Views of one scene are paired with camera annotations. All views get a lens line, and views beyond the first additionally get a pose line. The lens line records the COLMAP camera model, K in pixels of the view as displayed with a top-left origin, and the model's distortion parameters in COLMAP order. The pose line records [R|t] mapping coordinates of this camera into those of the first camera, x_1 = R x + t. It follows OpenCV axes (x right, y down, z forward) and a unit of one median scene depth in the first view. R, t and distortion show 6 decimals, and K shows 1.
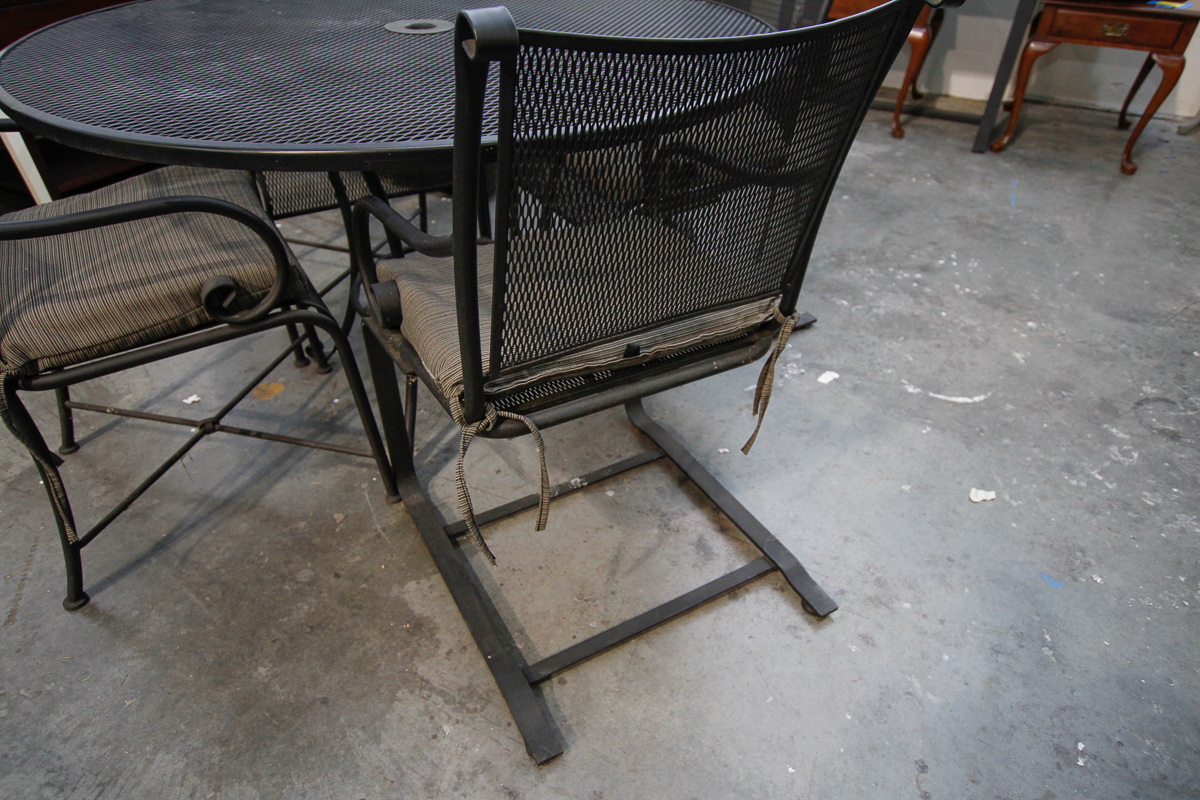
lens RADIAL K [[730.5, 0, 599.2], [0, 730.5, 405.0], [0, 0, 1]] dist [-0.002986, -0.001284]
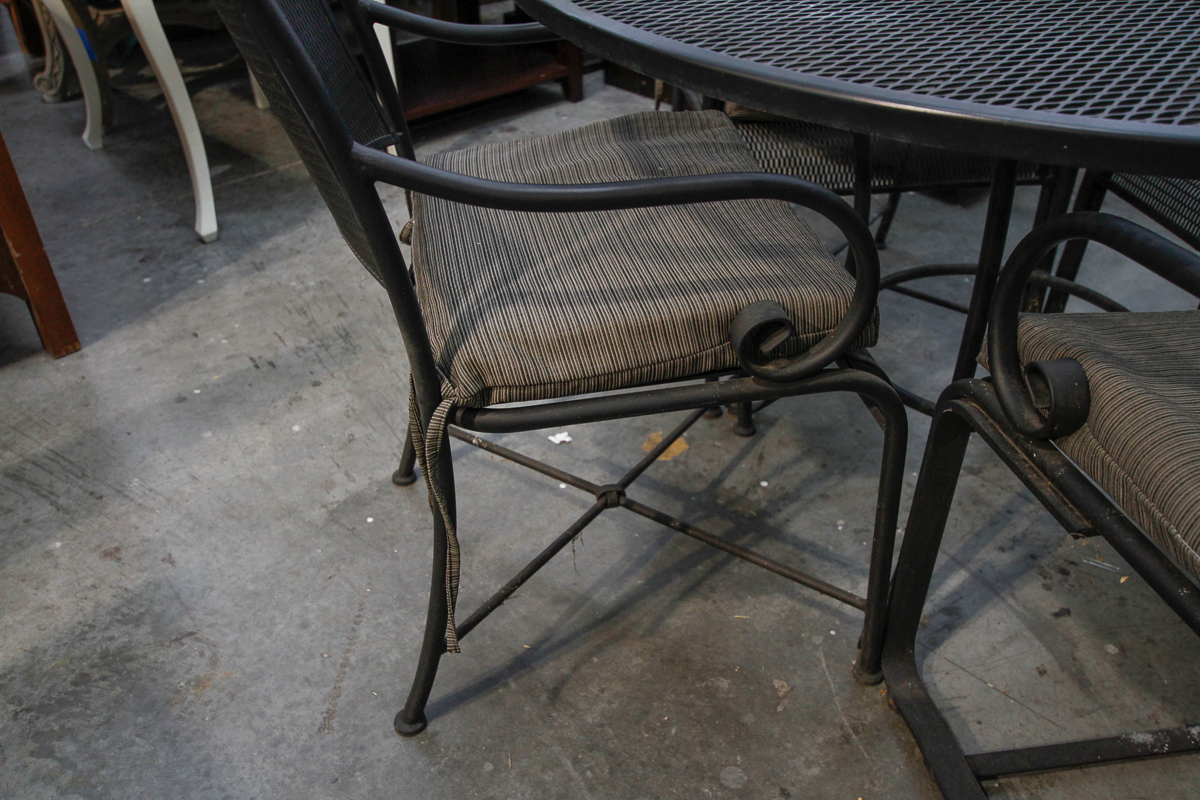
lens RADIAL K [[1001.2, 0, 601.3], [0, 1001.2, 396.7], [0, 0, 1]] dist [-0.001532, 0.015537]
pose [[0.936046, 0.186633, -0.298305, -0.295750], [-0.202699, 0.978957, -0.023566, -0.038062], [0.287630, 0.082525, 0.954180, 0.120858]]
